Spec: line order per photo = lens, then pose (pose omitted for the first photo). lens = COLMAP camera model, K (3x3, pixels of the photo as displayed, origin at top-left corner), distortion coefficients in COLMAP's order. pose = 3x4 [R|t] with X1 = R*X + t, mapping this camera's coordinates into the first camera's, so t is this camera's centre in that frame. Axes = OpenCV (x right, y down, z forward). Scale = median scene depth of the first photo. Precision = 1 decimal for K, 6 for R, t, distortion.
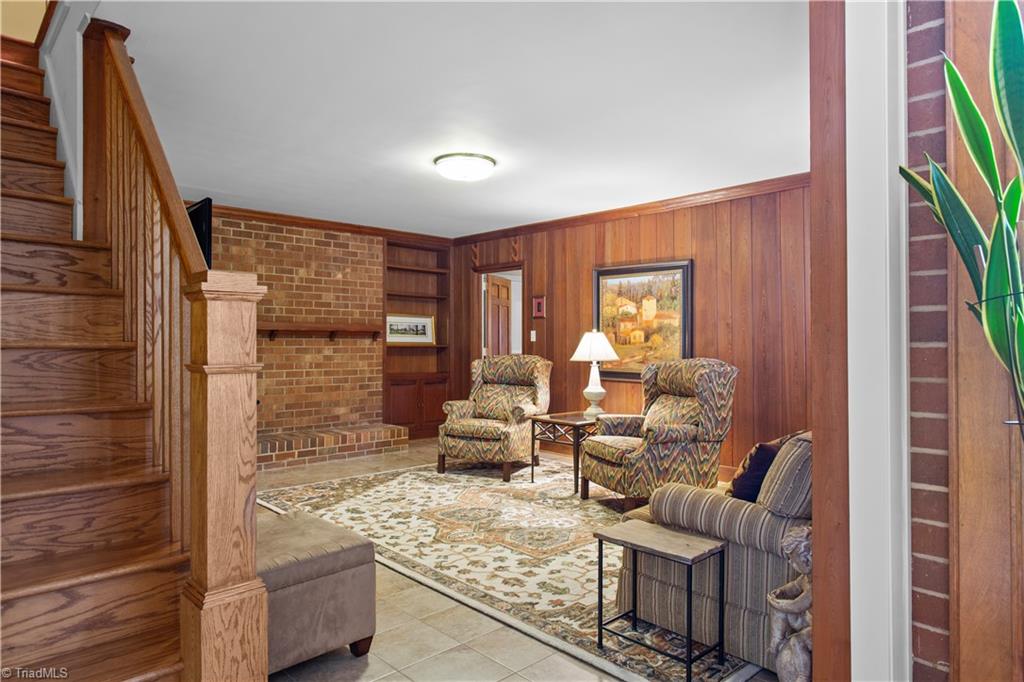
lens RADIAL K [[658.8, 0, 504.8], [0, 658.8, 342.1], [0, 0, 1]] dist [-0.008064, -0.000536]
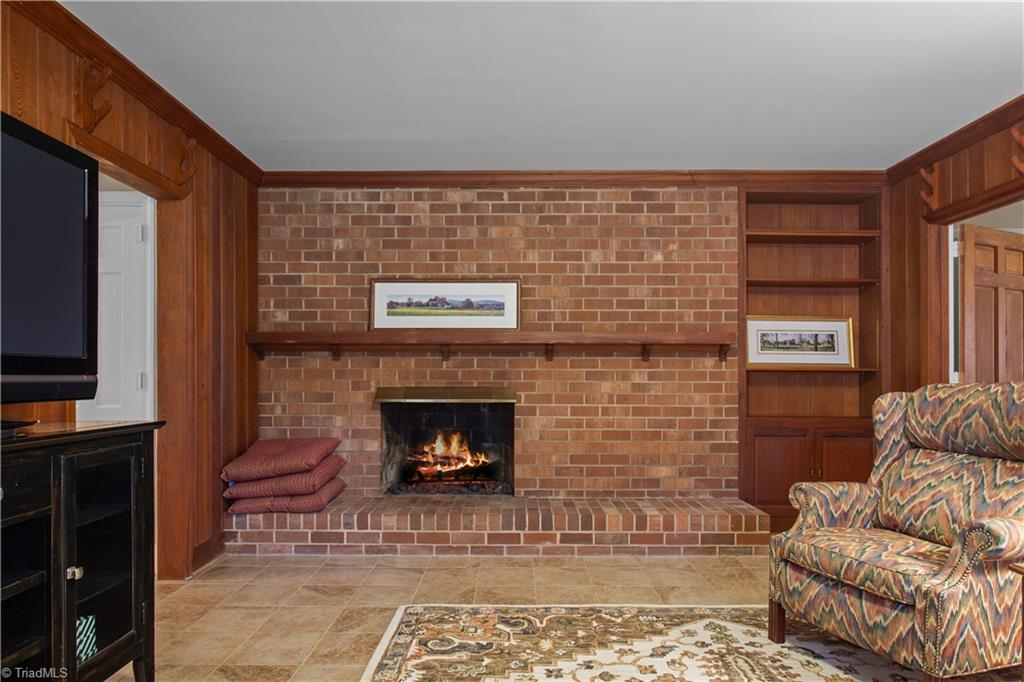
lens RADIAL K [[623.4, 0, 509.0], [0, 623.4, 379.2], [0, 0, 1]] dist [-0.002083, 0.003400]
pose [[0.727001, 0.000398, -0.686636, 0.067043], [-0.000430, 1.000000, 0.000125, 0.019846], [0.686636, 0.000204, 0.727001, 0.586112]]
